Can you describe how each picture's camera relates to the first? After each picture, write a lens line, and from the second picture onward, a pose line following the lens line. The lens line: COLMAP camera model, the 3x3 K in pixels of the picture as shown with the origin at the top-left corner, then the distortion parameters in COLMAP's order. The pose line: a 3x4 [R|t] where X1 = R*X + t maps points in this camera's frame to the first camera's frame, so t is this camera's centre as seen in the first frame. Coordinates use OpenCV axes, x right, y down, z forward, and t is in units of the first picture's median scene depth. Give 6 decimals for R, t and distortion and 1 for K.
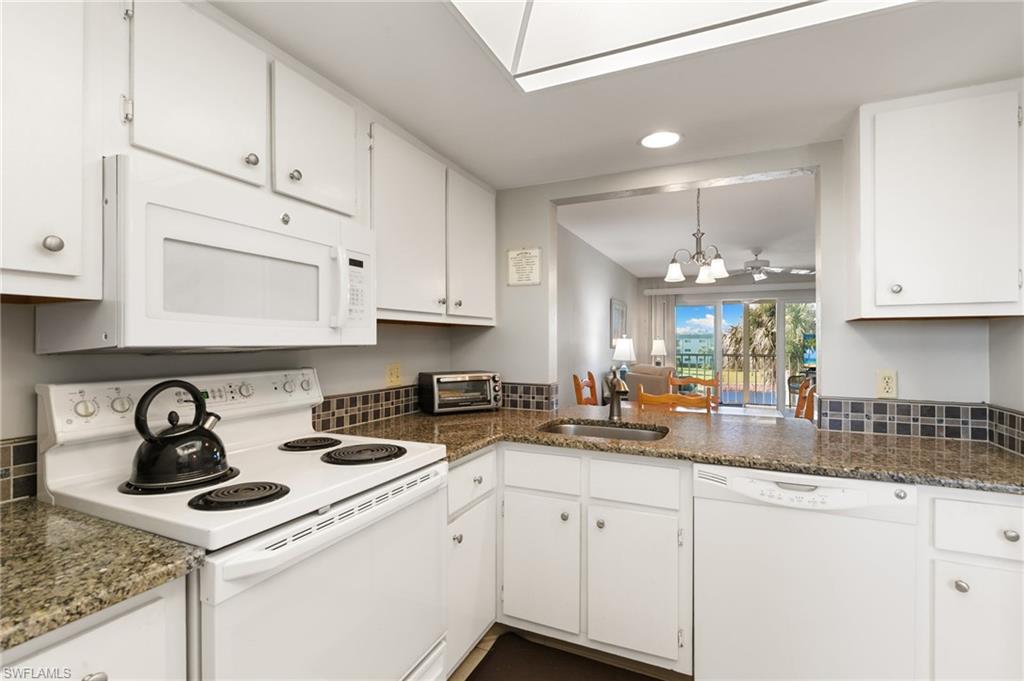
lens RADIAL K [[474.5, 0, 524.8], [0, 474.5, 347.9], [0, 0, 1]] dist [-0.014491, 0.000625]
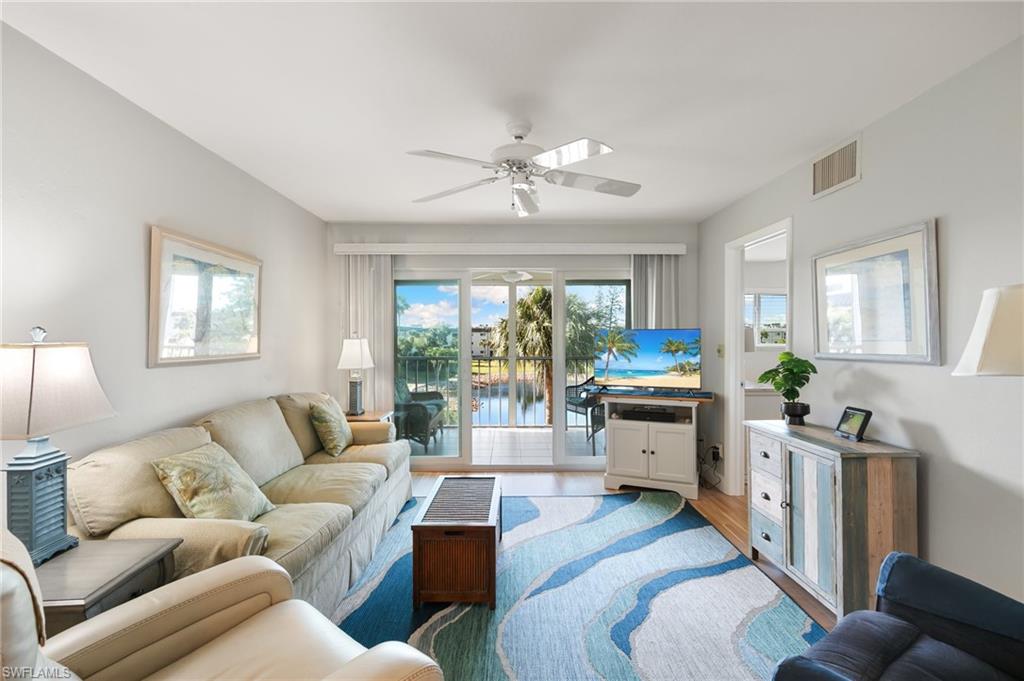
lens RADIAL K [[456.3, 0, 513.1], [0, 456.3, 334.7], [0, 0, 1]] dist [0.012068, -0.003661]
pose [[0.912325, -0.002390, 0.409460, 0.173916], [0.008137, 0.999891, -0.012295, -0.009852], [-0.409386, 0.014549, 0.912245, 0.347964]]
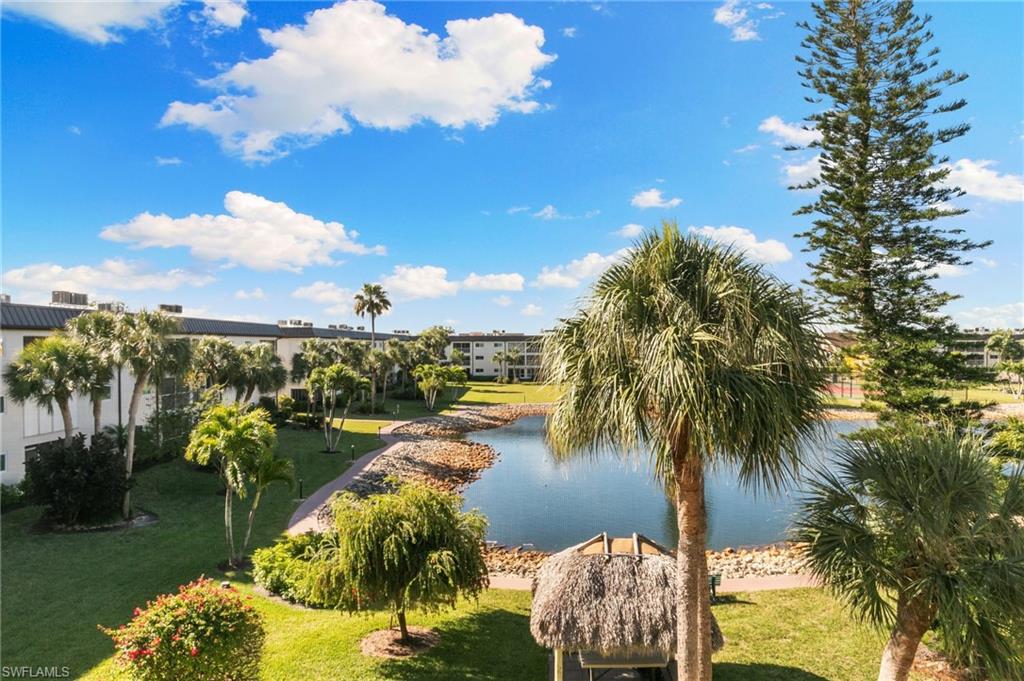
lens RADIAL K [[647.0, 0, 512.9], [0, 647.0, 348.2], [0, 0, 1]] dist [0.008677, -0.004539]
pose [[0.928675, -0.003339, 0.370879, 0.361565], [0.006413, 0.999955, -0.007055, -0.037186], [-0.370839, 0.008930, 0.928654, 0.909620]]
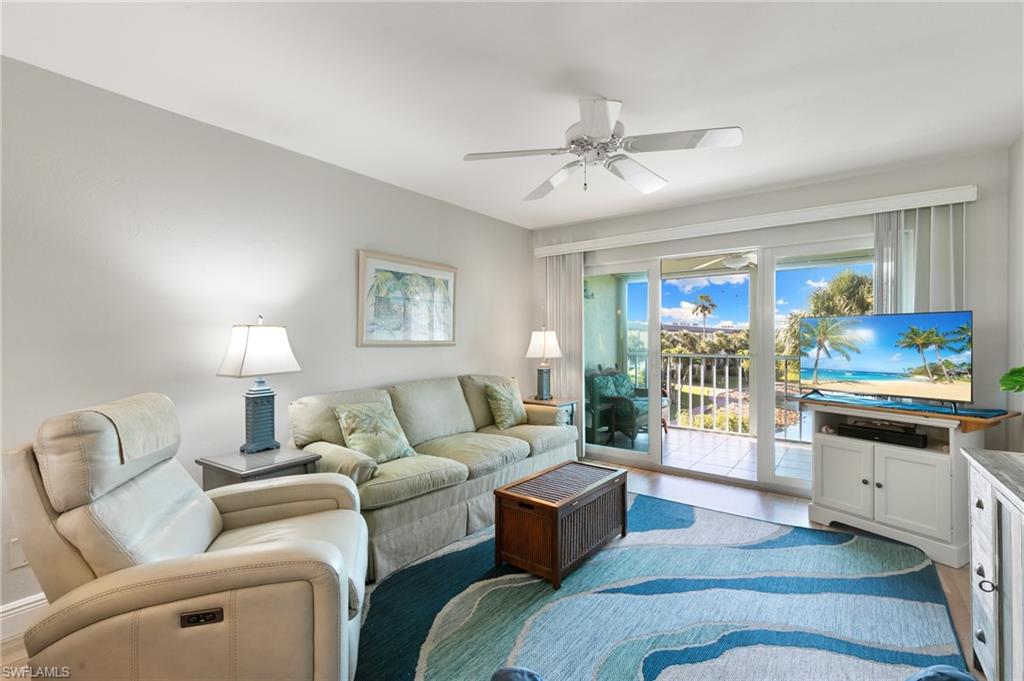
lens RADIAL K [[456.3, 0, 515.6], [0, 456.3, 337.0], [0, 0, 1]] dist [0.012068, -0.003661]
pose [[0.974700, -0.002344, -0.223506, 0.277397], [-0.000793, 0.999902, -0.013942, -0.001136], [0.223517, 0.013766, 0.974603, 0.332490]]
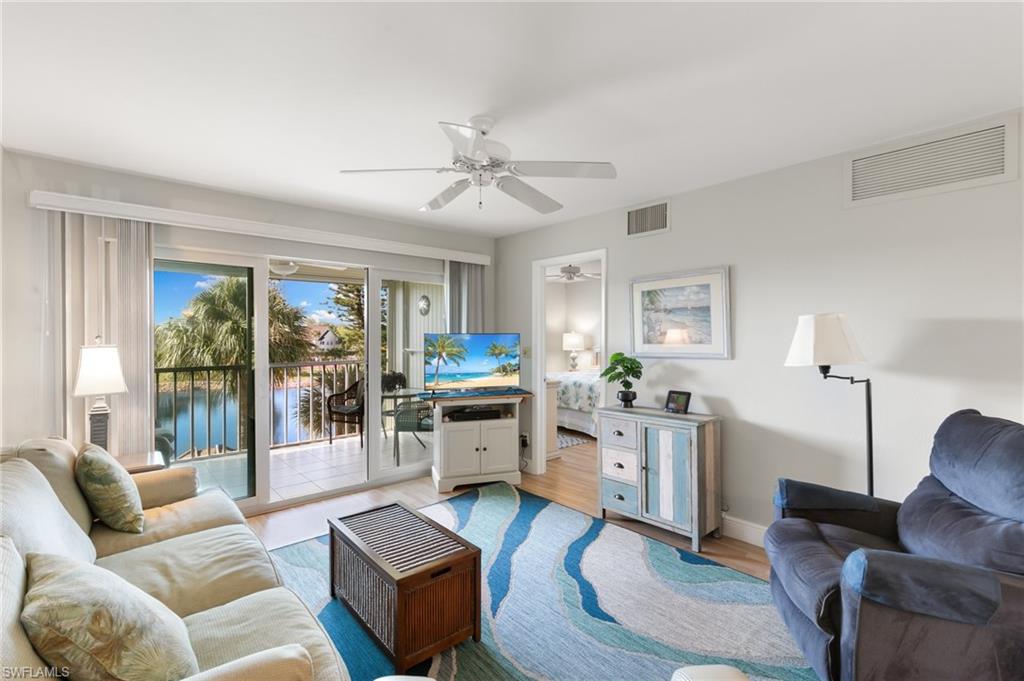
lens RADIAL K [[456.3, 0, 505.8], [0, 456.3, 336.5], [0, 0, 1]] dist [0.012068, -0.003661]
pose [[0.435524, -0.003440, 0.900171, 0.085652], [0.014371, 0.999892, -0.003132, -0.013972], [-0.900063, 0.014301, 0.435526, 0.445639]]
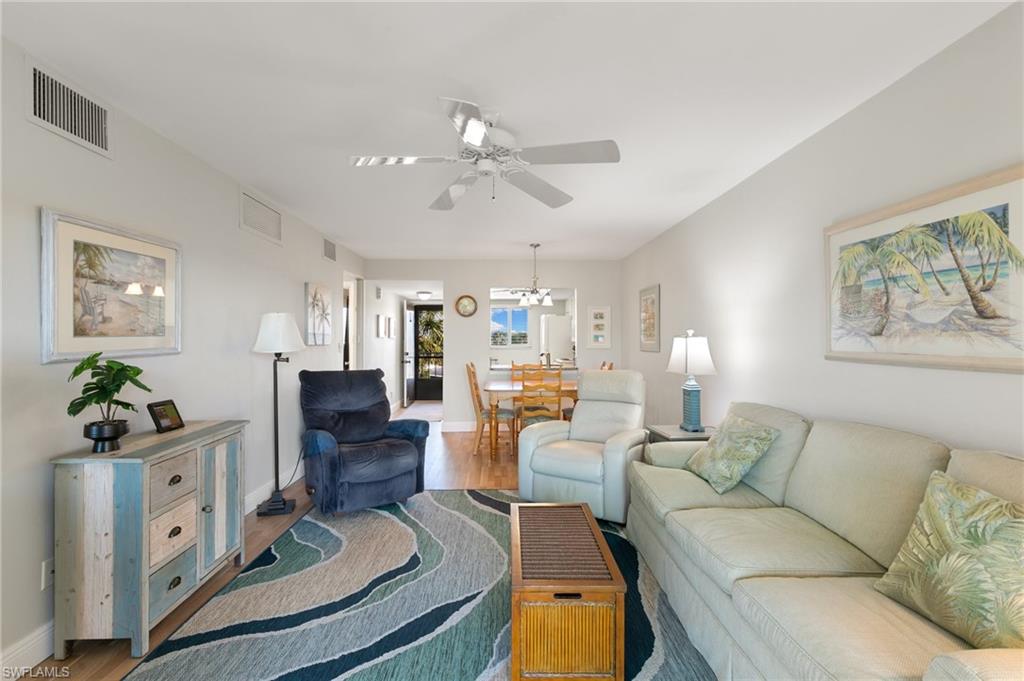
lens RADIAL K [[456.3, 0, 518.6], [0, 456.3, 342.4], [0, 0, 1]] dist [0.012068, -0.003661]
pose [[-0.897055, 0.003156, -0.441908, 0.344764], [-0.005685, 0.999809, 0.018681, -0.010360], [0.441882, 0.019270, -0.896866, 0.738057]]
